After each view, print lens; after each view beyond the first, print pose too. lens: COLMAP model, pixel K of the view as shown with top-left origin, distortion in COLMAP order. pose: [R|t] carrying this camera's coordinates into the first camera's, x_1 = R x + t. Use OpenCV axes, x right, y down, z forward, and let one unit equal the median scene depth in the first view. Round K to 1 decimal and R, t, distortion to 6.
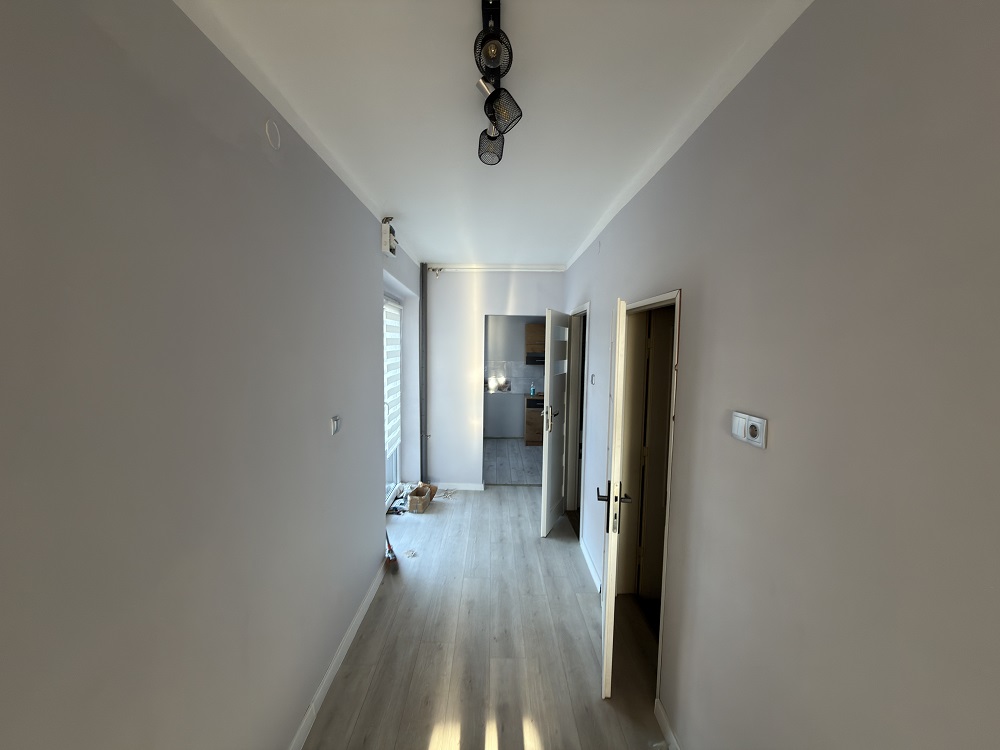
lens RADIAL K [[402.9, 0, 499.0], [0, 402.9, 375.9], [0, 0, 1]] dist [-0.001530, 0.000273]
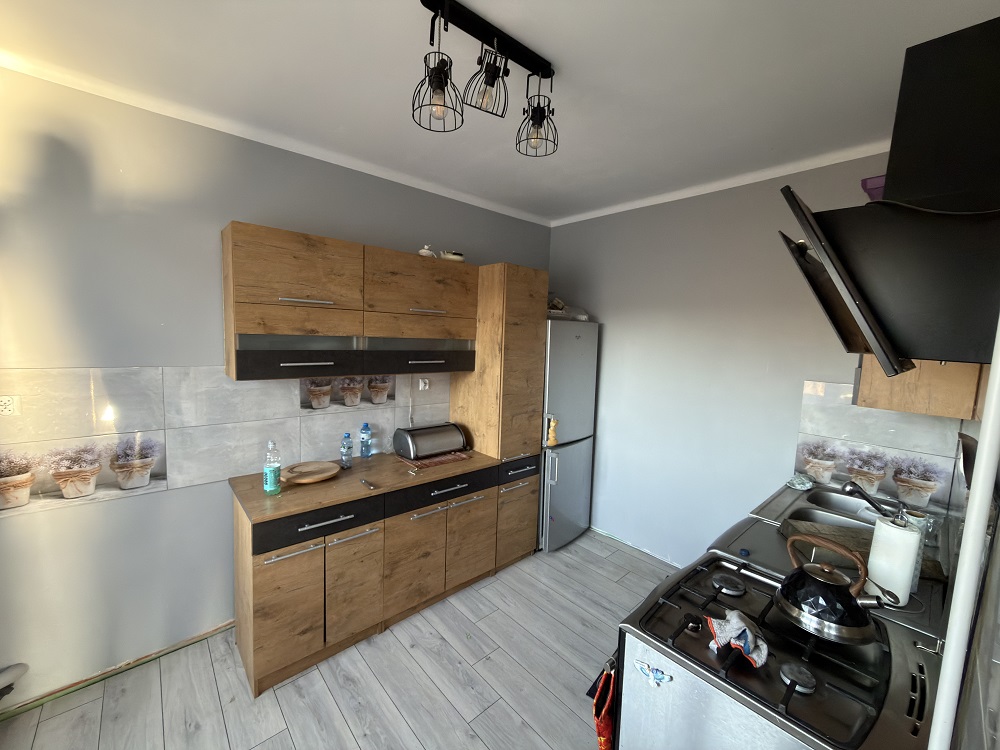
lens RADIAL K [[402.9, 0, 499.3], [0, 402.9, 374.0], [0, 0, 1]] dist [-0.001530, 0.000273]
pose [[0.752872, -0.042735, 0.656779, 0.023708], [0.019492, 0.998900, 0.042652, -0.040385], [-0.657879, -0.019310, 0.752876, 0.697175]]
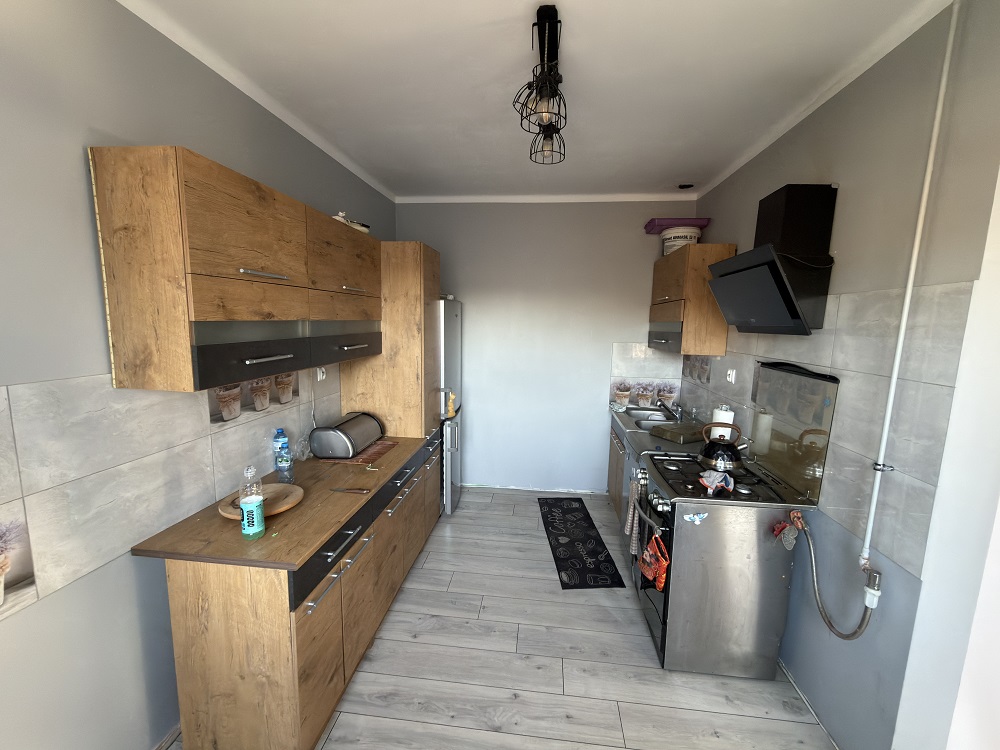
lens RADIAL K [[402.9, 0, 500.4], [0, 402.9, 375.4], [0, 0, 1]] dist [-0.001530, 0.000273]
pose [[0.124149, -0.143229, 0.981872, -0.086851], [0.055198, 0.988992, 0.137288, -0.051802], [-0.990727, 0.037153, 0.130689, 0.848768]]
